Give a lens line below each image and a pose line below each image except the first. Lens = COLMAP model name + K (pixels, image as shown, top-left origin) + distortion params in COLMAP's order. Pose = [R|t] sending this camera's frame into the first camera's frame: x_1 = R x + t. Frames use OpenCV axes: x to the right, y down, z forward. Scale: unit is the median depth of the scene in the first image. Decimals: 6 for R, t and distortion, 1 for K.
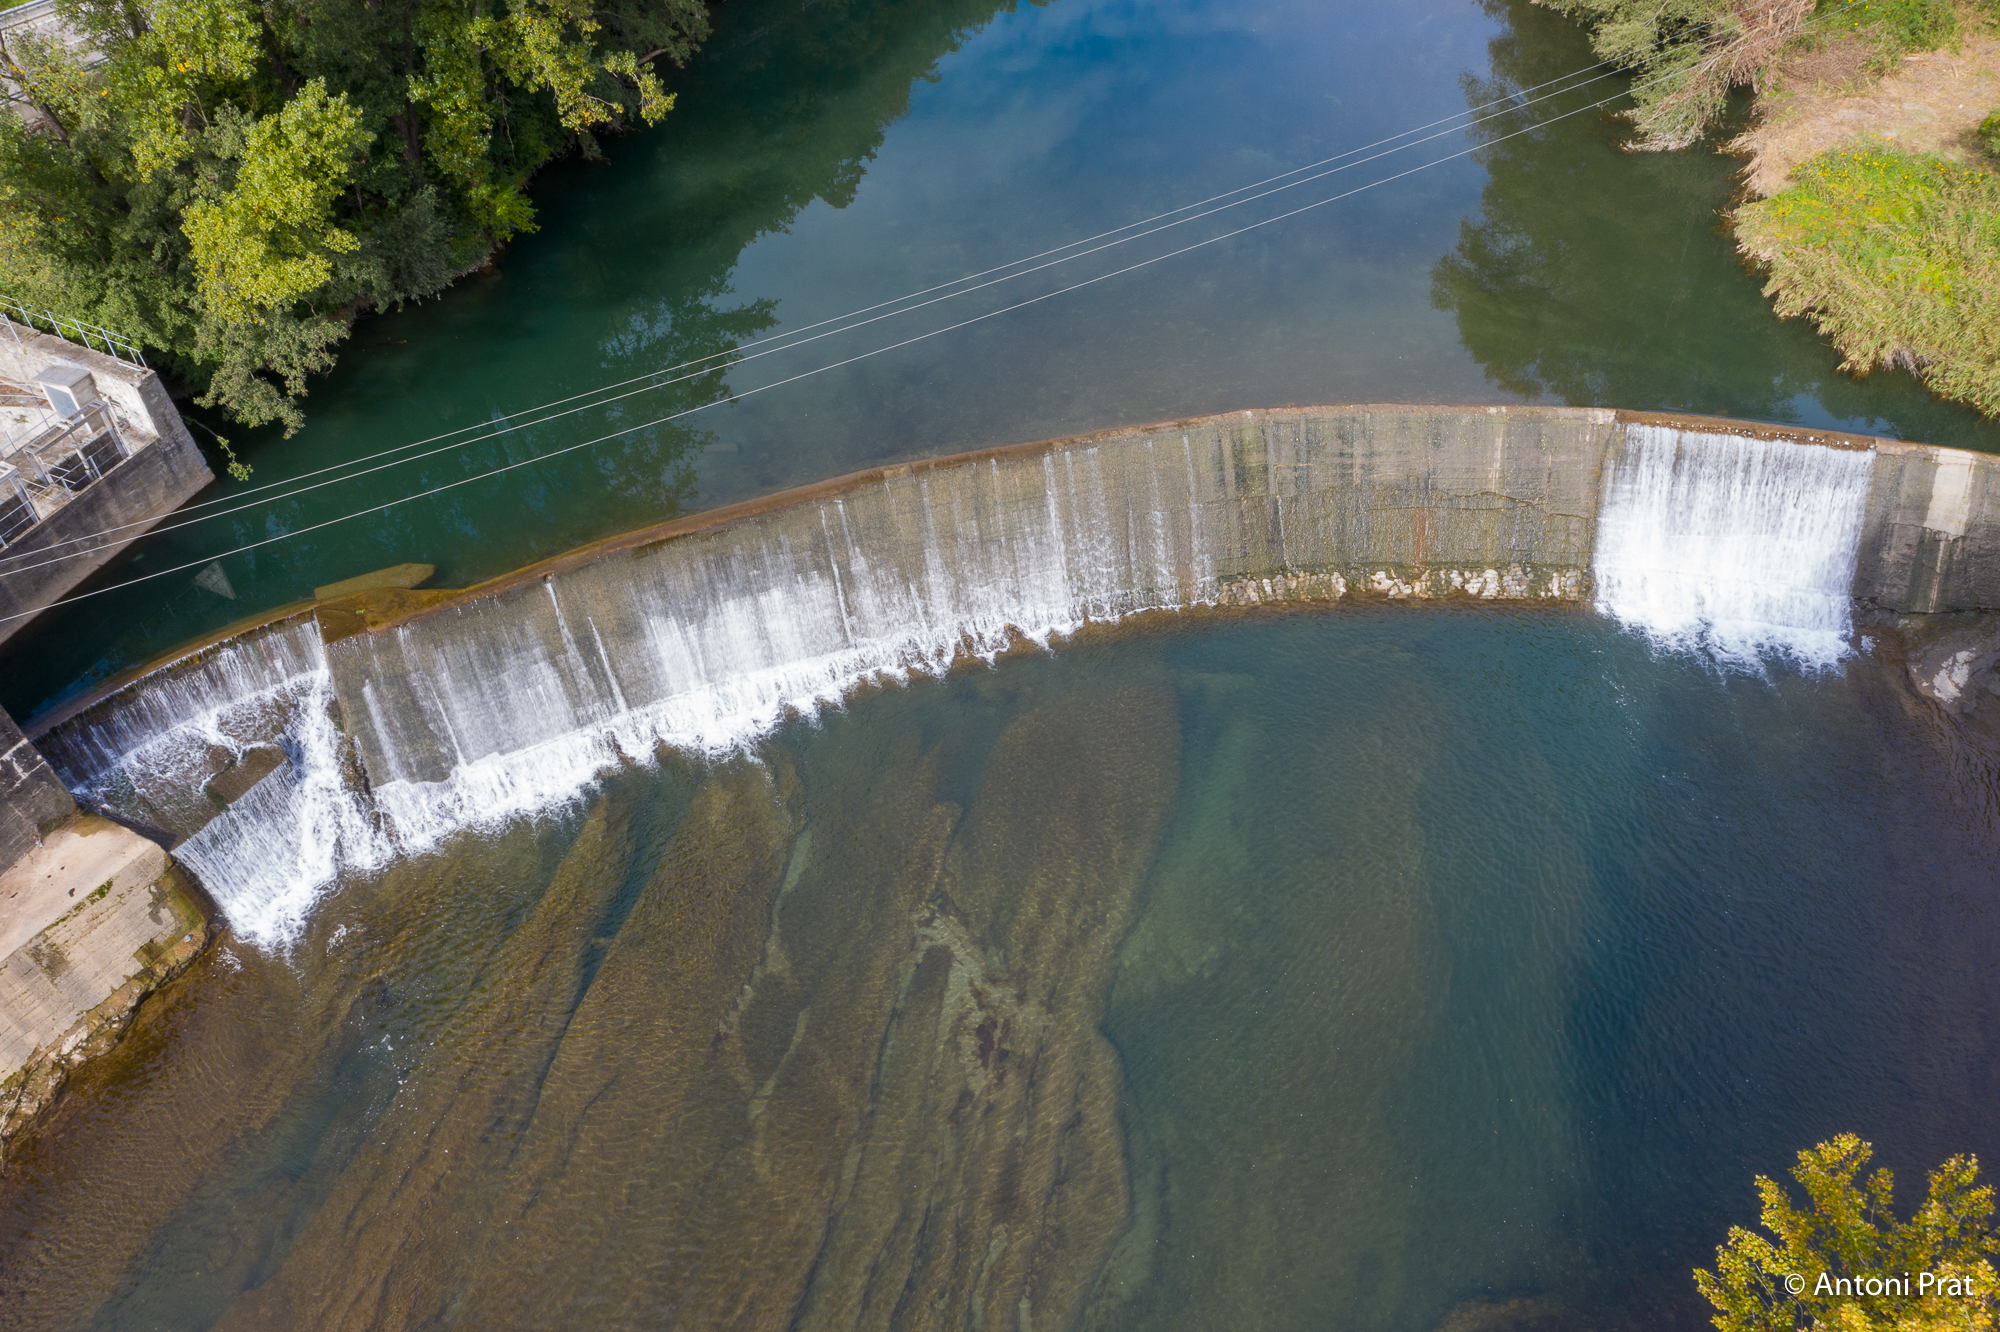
lens RADIAL K [[1571.7, 0, 992.3], [0, 1571.7, 674.3], [0, 0, 1]] dist [-0.021114, 0.009801]
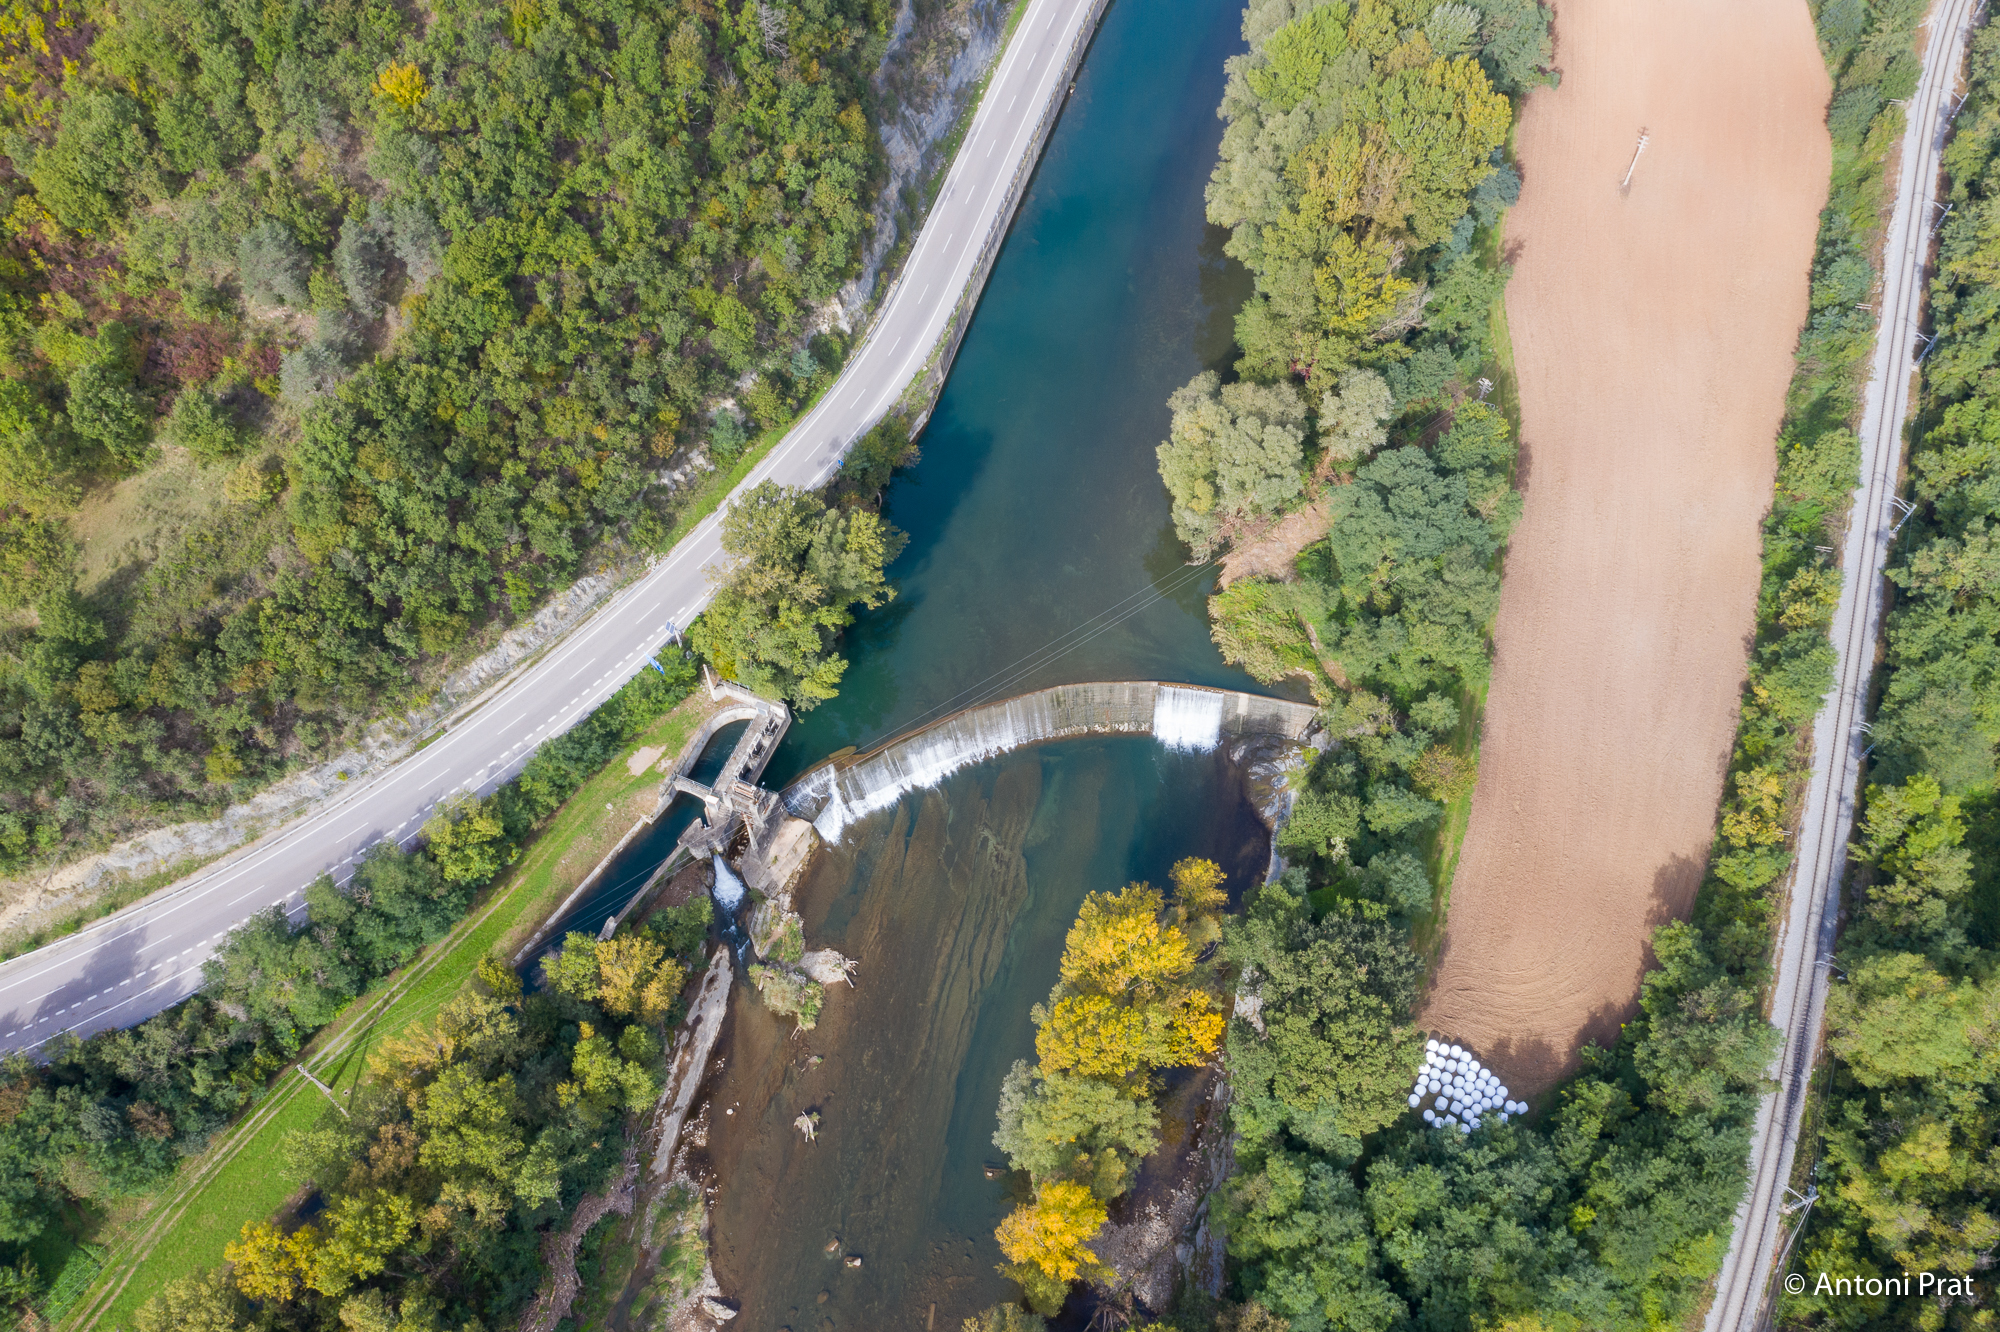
lens RADIAL K [[1571.7, 0, 992.3], [0, 1571.7, 674.3], [0, 0, 1]] dist [-0.021114, 0.009801]
pose [[0.999192, -0.036477, 0.016904, -0.063869], [0.031911, 0.975332, 0.218423, -1.073065], [-0.024454, -0.217707, 0.975708, -2.788198]]
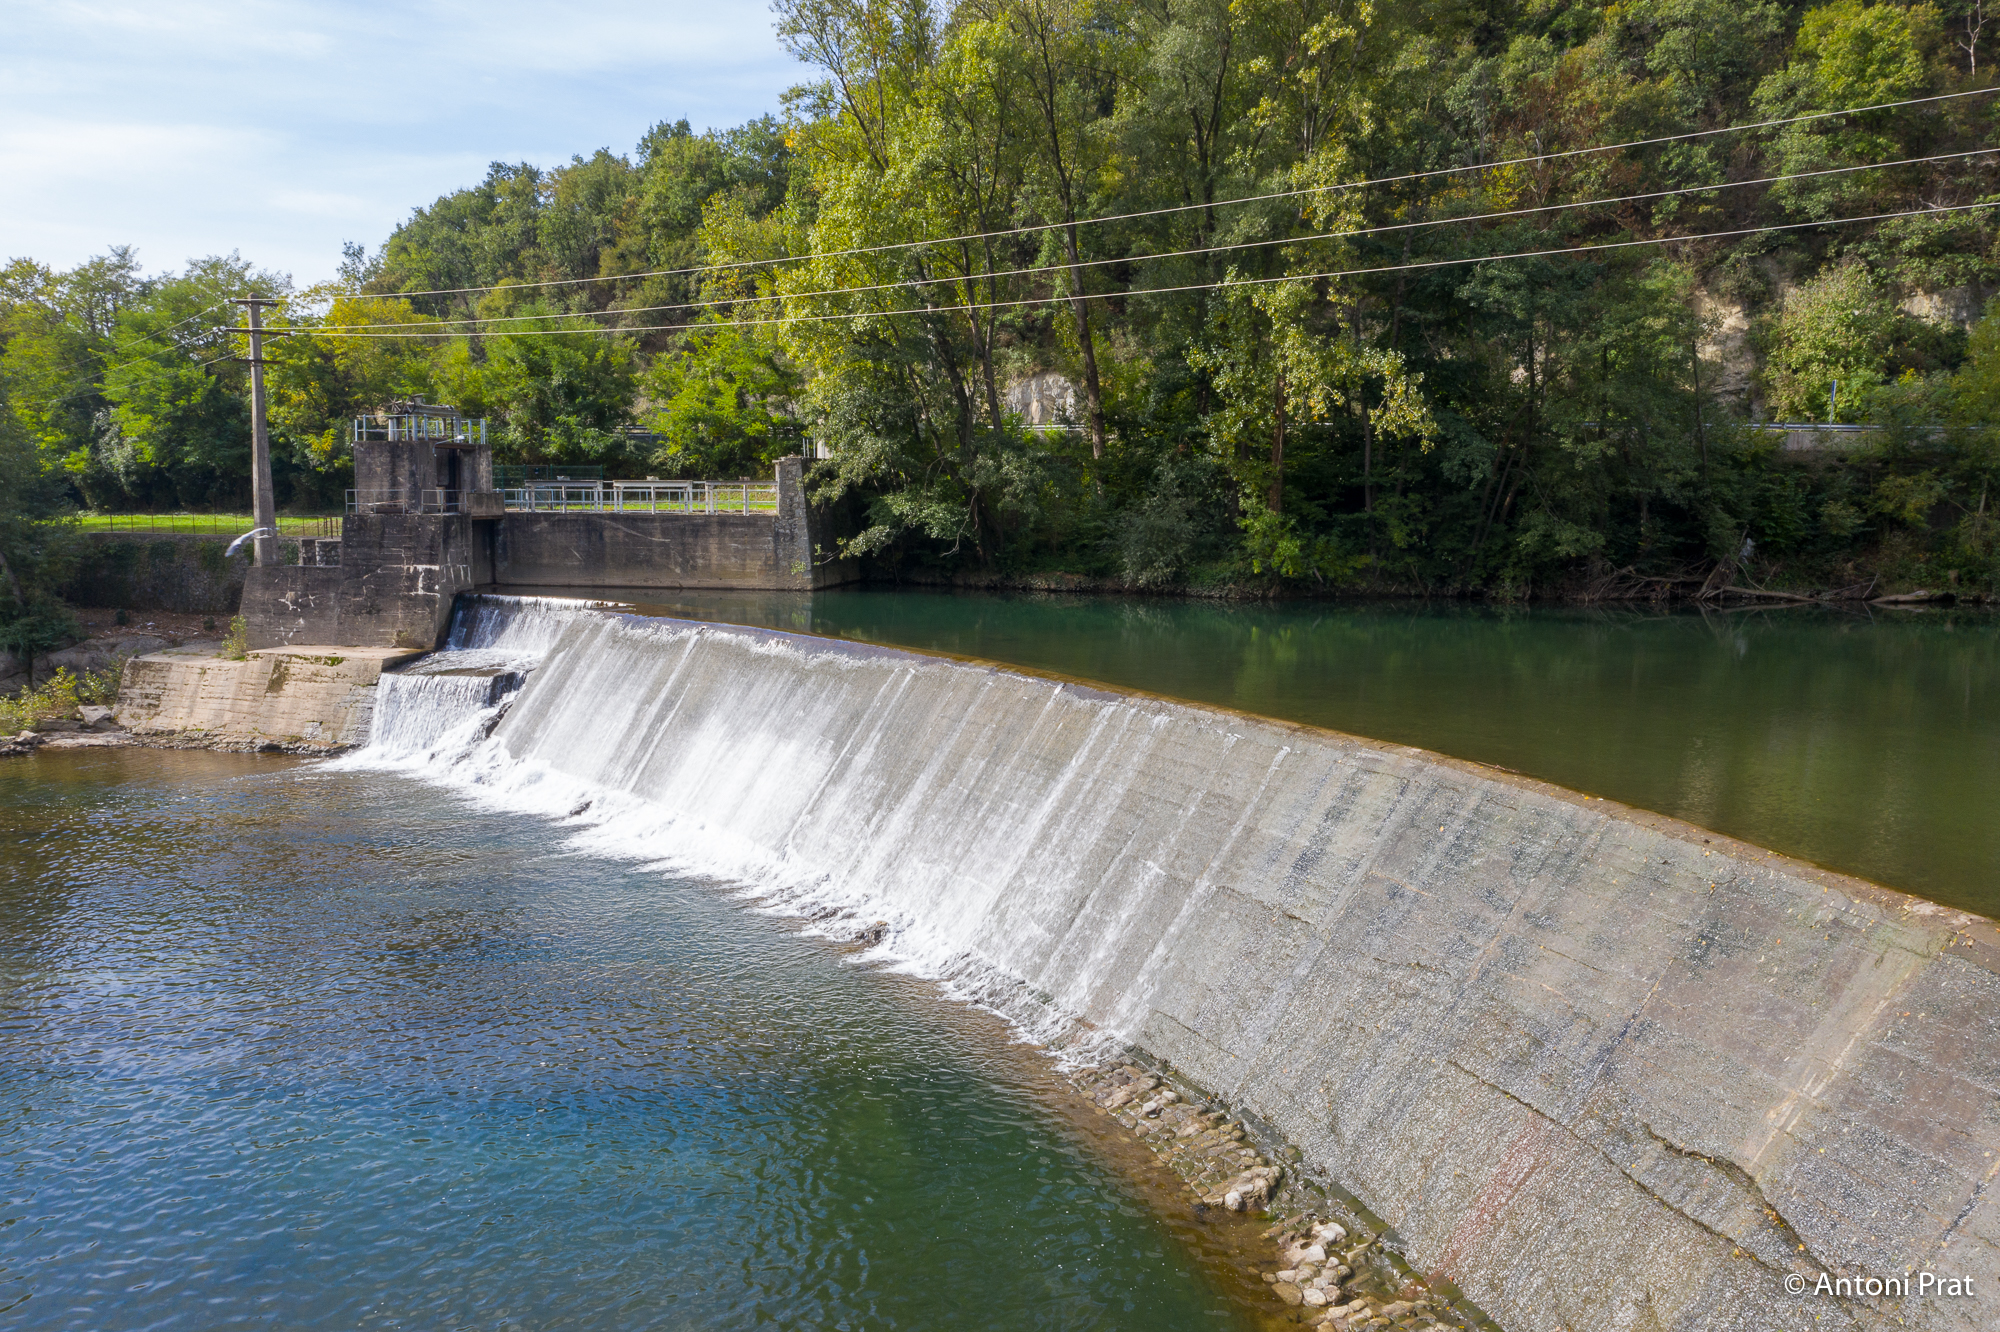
lens RADIAL K [[1571.7, 0, 992.3], [0, 1571.7, 674.3], [0, 0, 1]] dist [-0.021114, 0.009801]
pose [[0.253482, 0.119348, -0.959949, 0.547796], [-0.703203, 0.704183, -0.098137, -0.067798], [0.664268, 0.699916, 0.262424, 0.848425]]
